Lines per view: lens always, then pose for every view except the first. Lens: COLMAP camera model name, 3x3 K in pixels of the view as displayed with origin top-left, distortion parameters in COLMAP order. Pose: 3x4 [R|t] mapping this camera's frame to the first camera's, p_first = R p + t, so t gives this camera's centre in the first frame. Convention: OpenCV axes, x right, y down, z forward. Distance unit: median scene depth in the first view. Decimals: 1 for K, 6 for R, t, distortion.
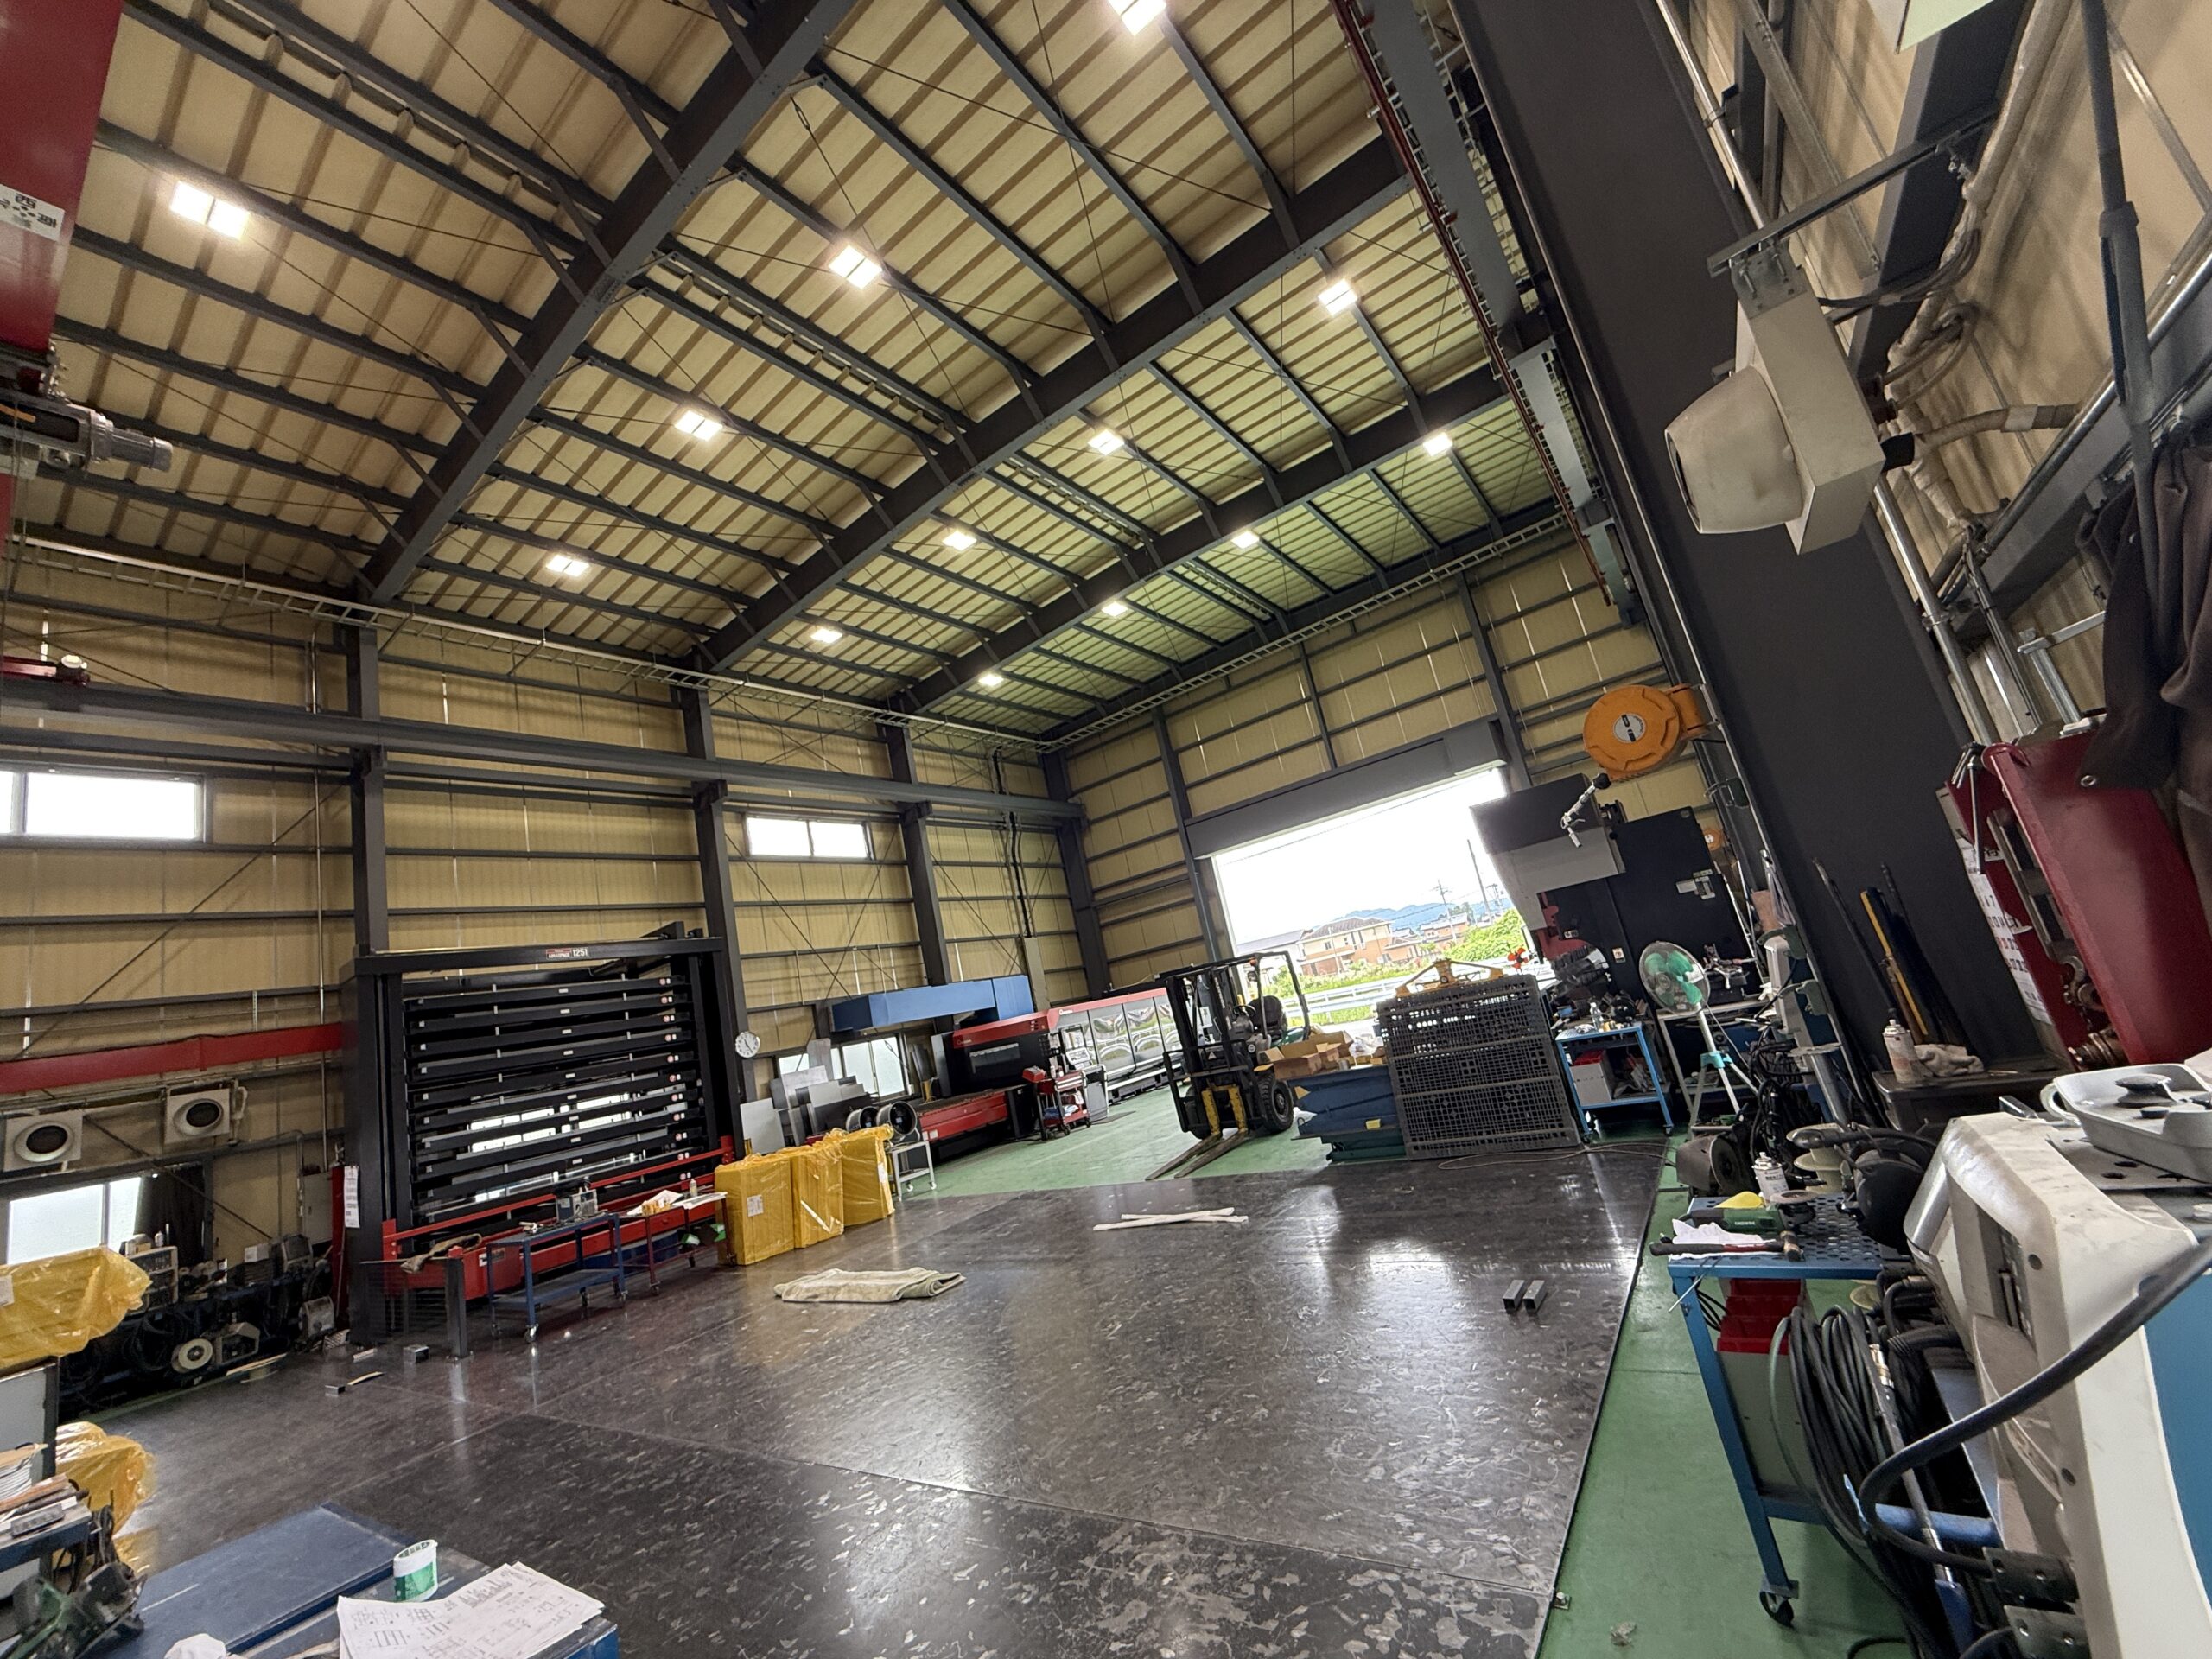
lens RADIAL K [[886.8, 0, 1096.9], [0, 886.8, 826.9], [0, 0, 1]] dist [-0.002453, 0.000073]
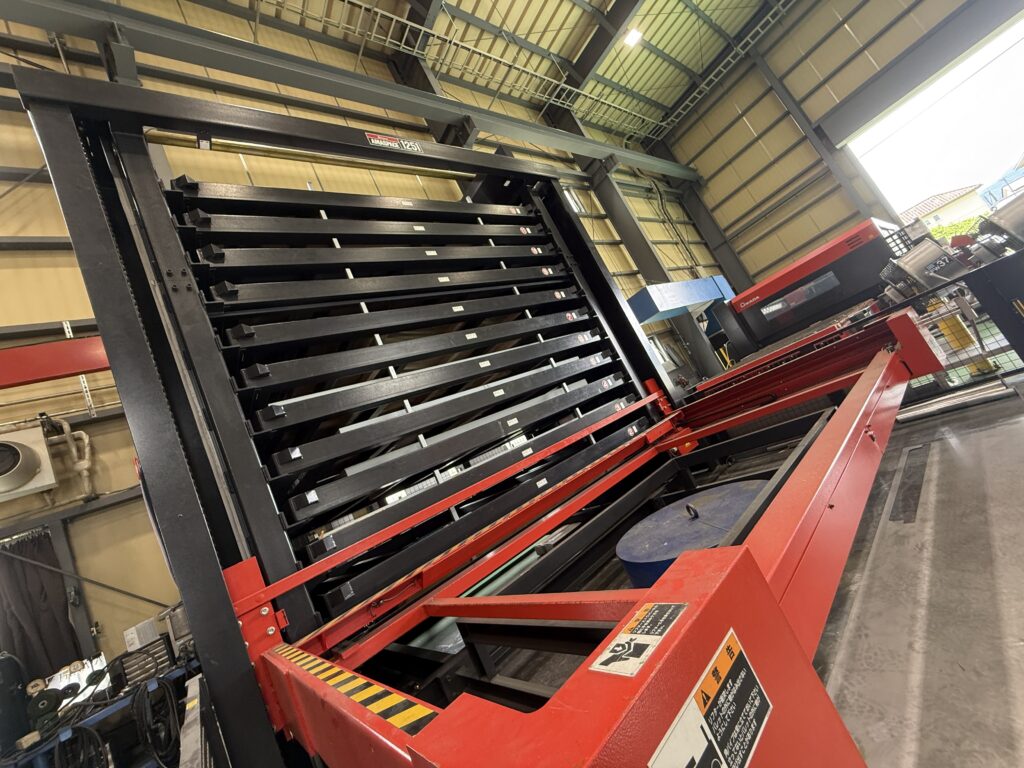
lens RADIAL K [[407.4, 0, 502.6], [0, 407.4, 383.7], [0, 0, 1]] dist [-0.001607, 0.000099]
pose [[0.937159, -0.267159, -0.224409, -0.330183], [0.290551, 0.953673, 0.078030, 0.206932], [0.193167, -0.138328, 0.971366, 0.455694]]
